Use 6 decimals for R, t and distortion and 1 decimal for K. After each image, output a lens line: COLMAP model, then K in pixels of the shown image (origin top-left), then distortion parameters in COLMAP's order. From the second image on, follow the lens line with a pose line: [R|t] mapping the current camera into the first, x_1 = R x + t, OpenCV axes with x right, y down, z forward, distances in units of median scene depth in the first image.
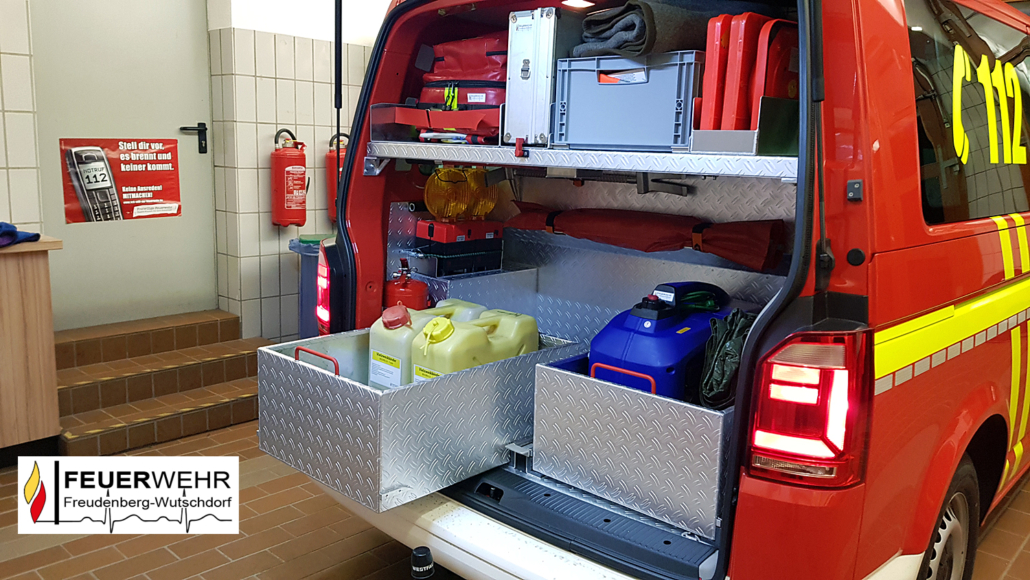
lens RADIAL K [[814.6, 0, 515.1], [0, 814.6, 289.2], [0, 0, 1]] dist [0.017049, 0.007468]
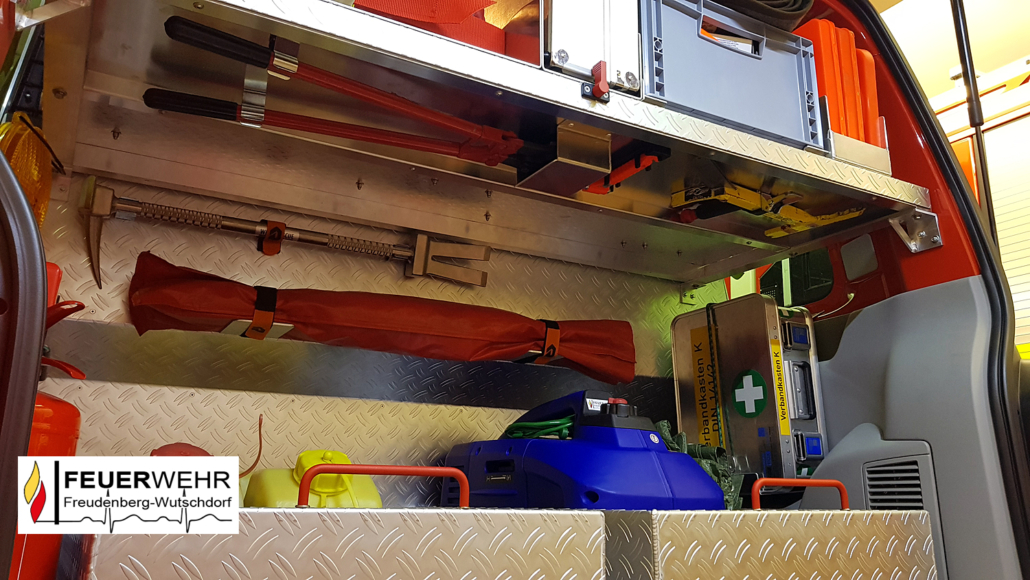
lens RADIAL K [[814.6, 0, 516.4], [0, 814.6, 289.7], [0, 0, 1]] dist [0.017049, 0.007468]
pose [[0.277886, 0.210114, 0.937354, -0.471501], [0.180752, 0.946919, -0.265844, 0.082984], [-0.943455, 0.243303, 0.225157, 0.963636]]
